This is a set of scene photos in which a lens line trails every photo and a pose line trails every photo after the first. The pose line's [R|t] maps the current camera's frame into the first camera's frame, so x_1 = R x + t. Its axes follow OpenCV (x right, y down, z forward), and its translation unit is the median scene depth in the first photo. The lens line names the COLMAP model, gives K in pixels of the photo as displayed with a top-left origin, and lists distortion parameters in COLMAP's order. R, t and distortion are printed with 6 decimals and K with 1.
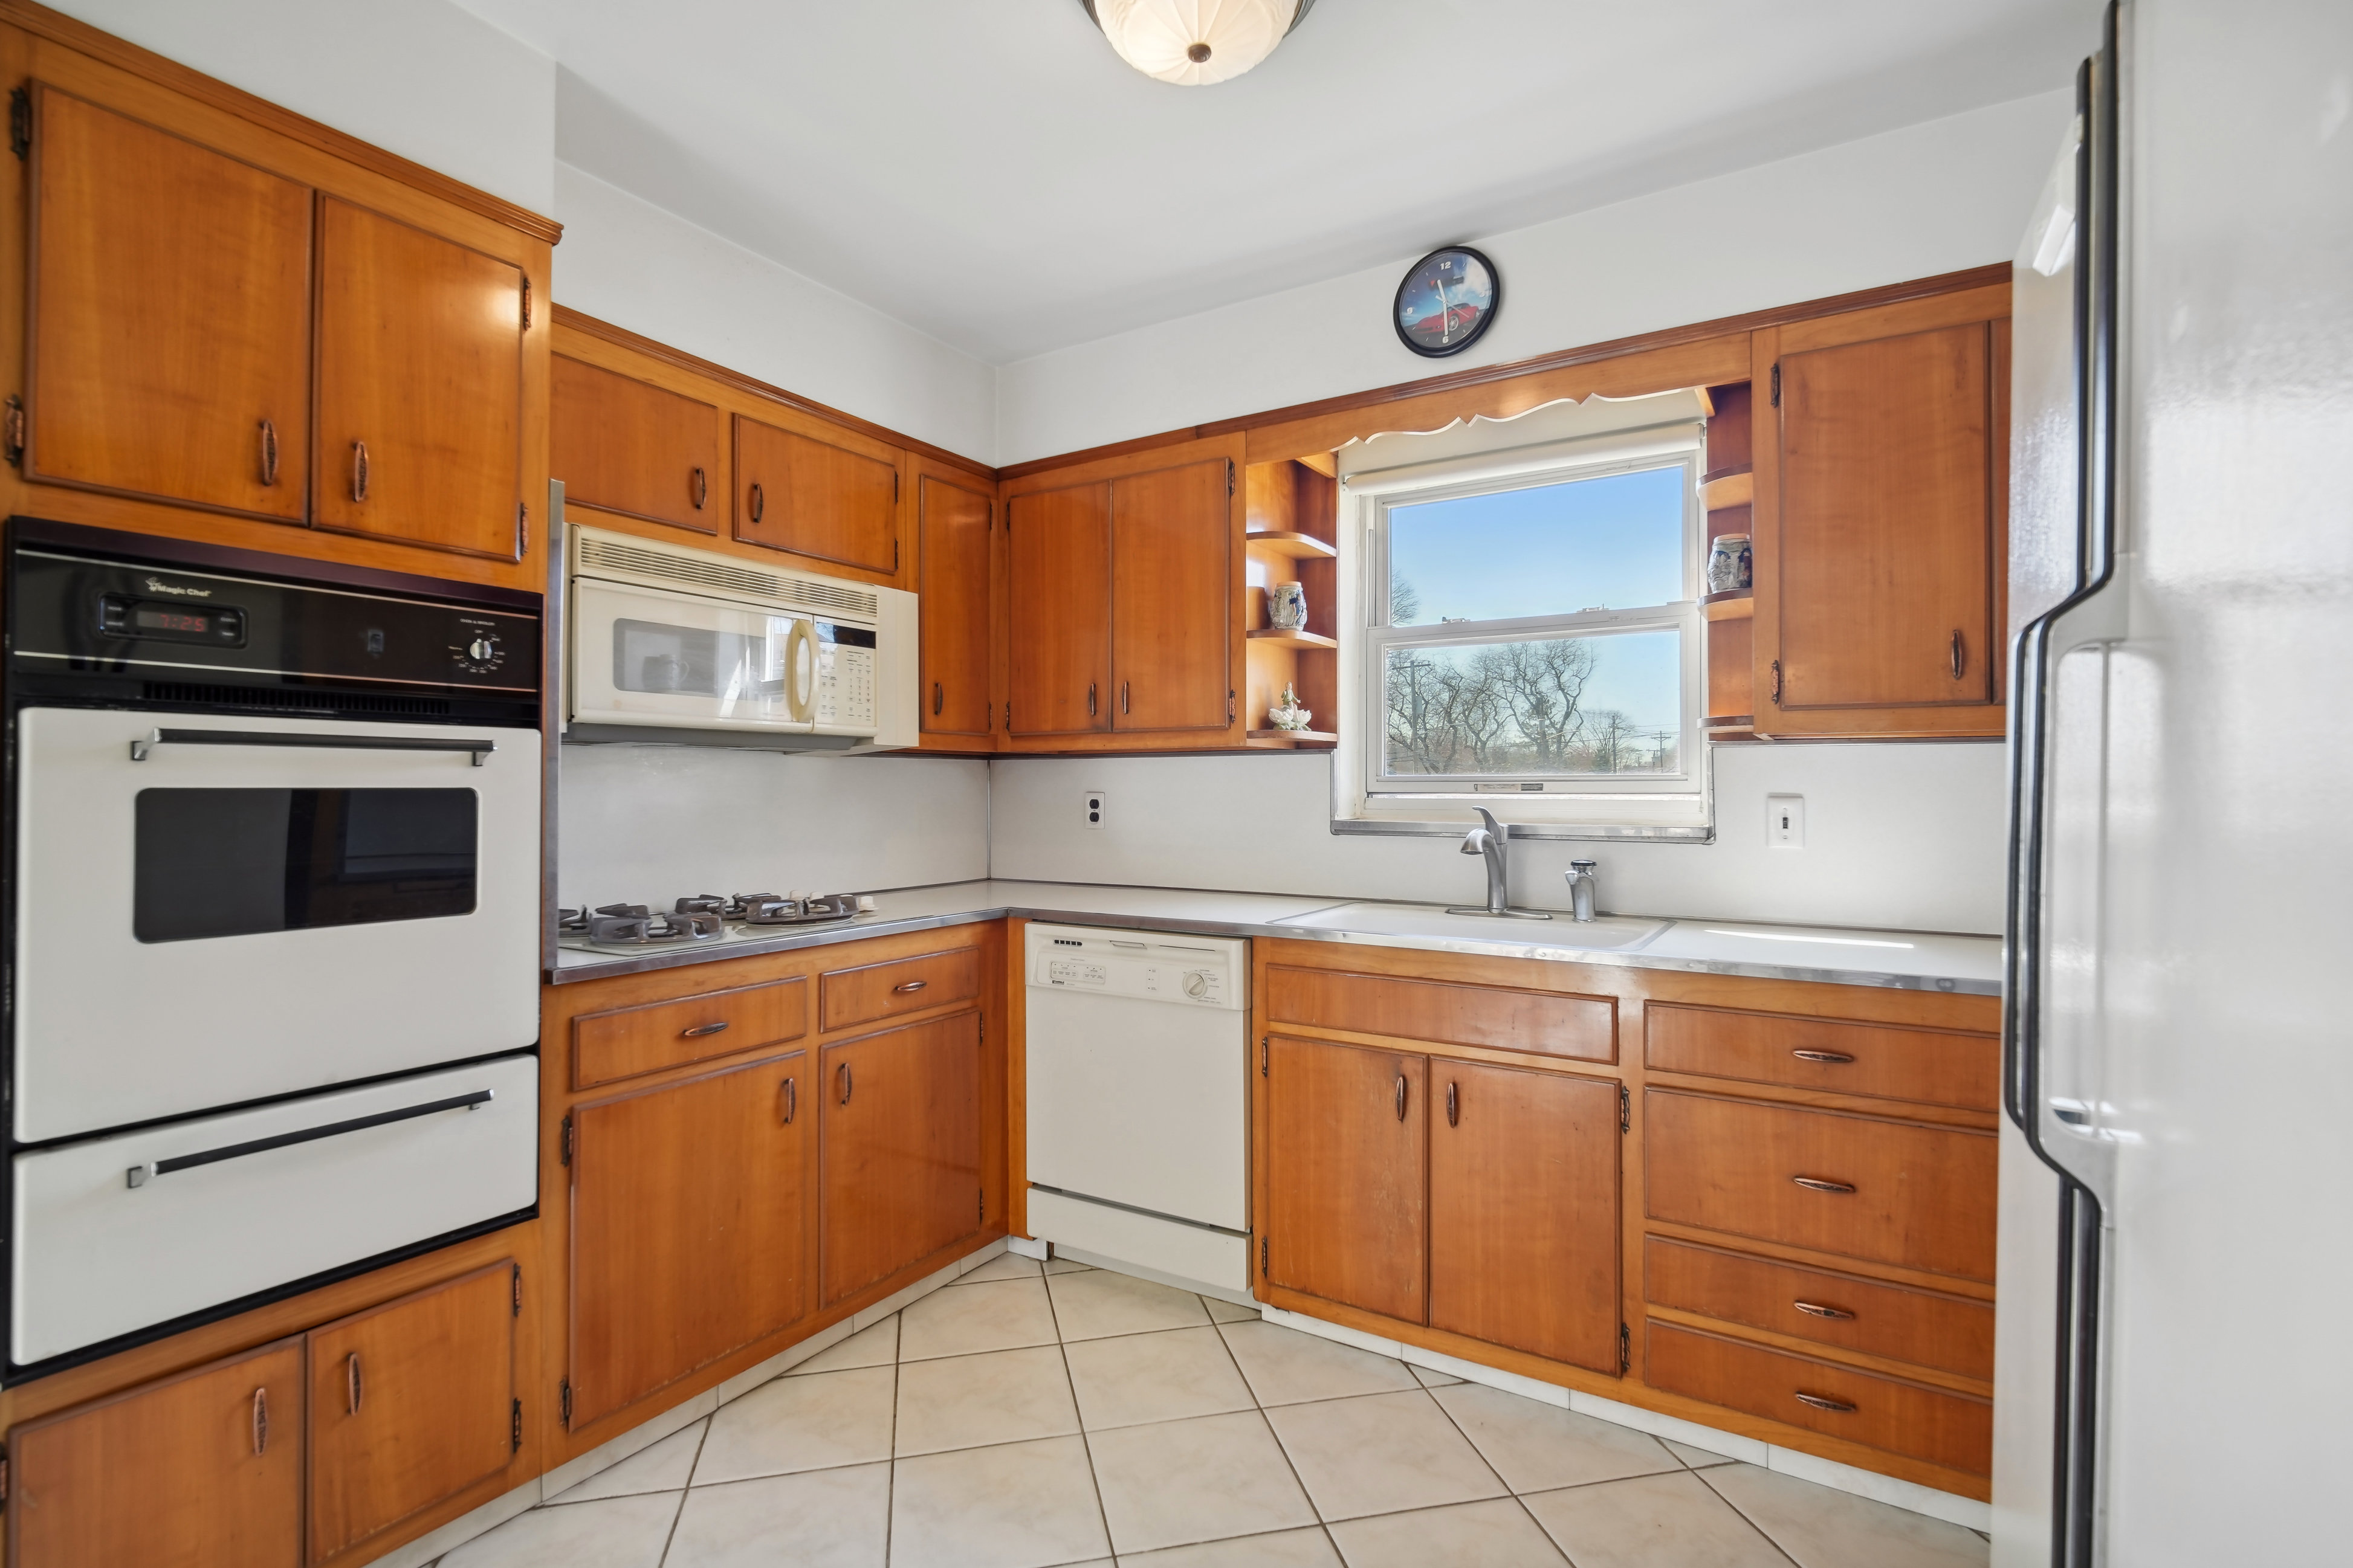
lens RADIAL K [[1104.9, 0, 1182.0], [0, 1104.9, 774.0], [0, 0, 1]] dist [-0.001062, -0.001657]
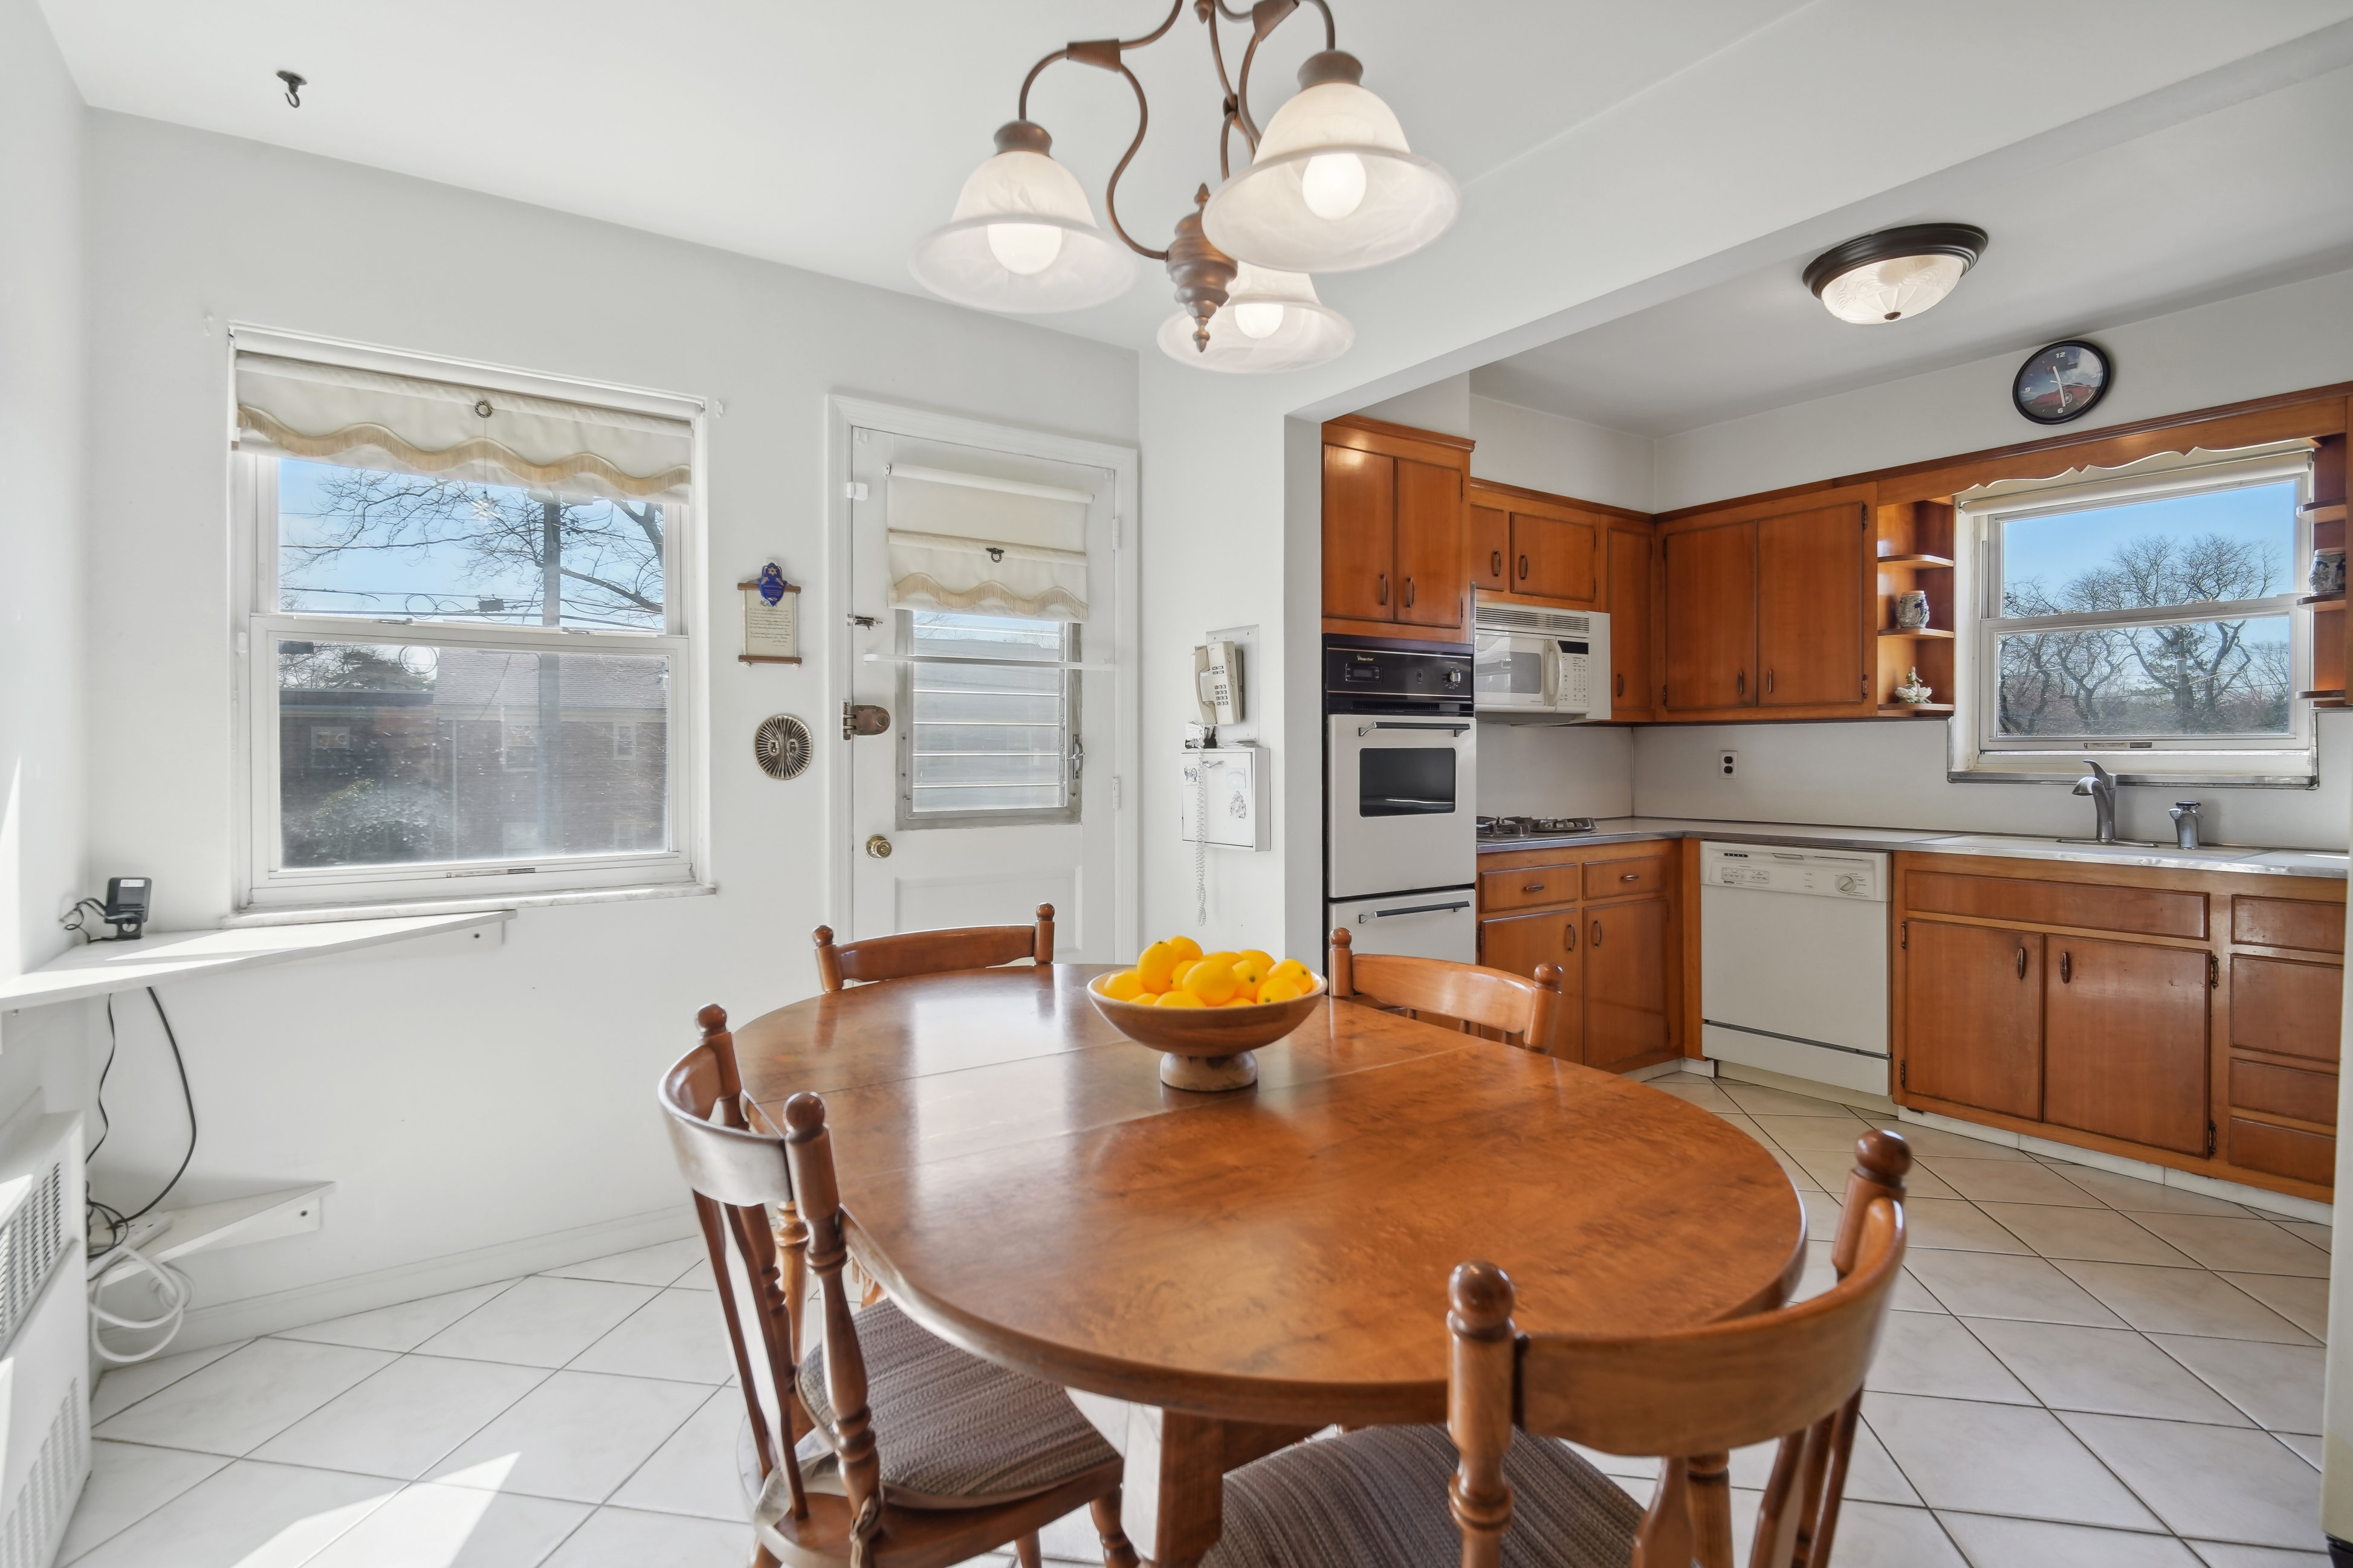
lens RADIAL K [[1132.6, 0, 1179.2], [0, 1132.6, 760.3], [0, 0, 1]] dist [0.001088, -0.006298]
pose [[0.916416, 0.000194, -0.400227, -0.183509], [0.008461, 0.999767, 0.019857, -0.006047], [0.400137, -0.021583, 0.916201, -0.659463]]
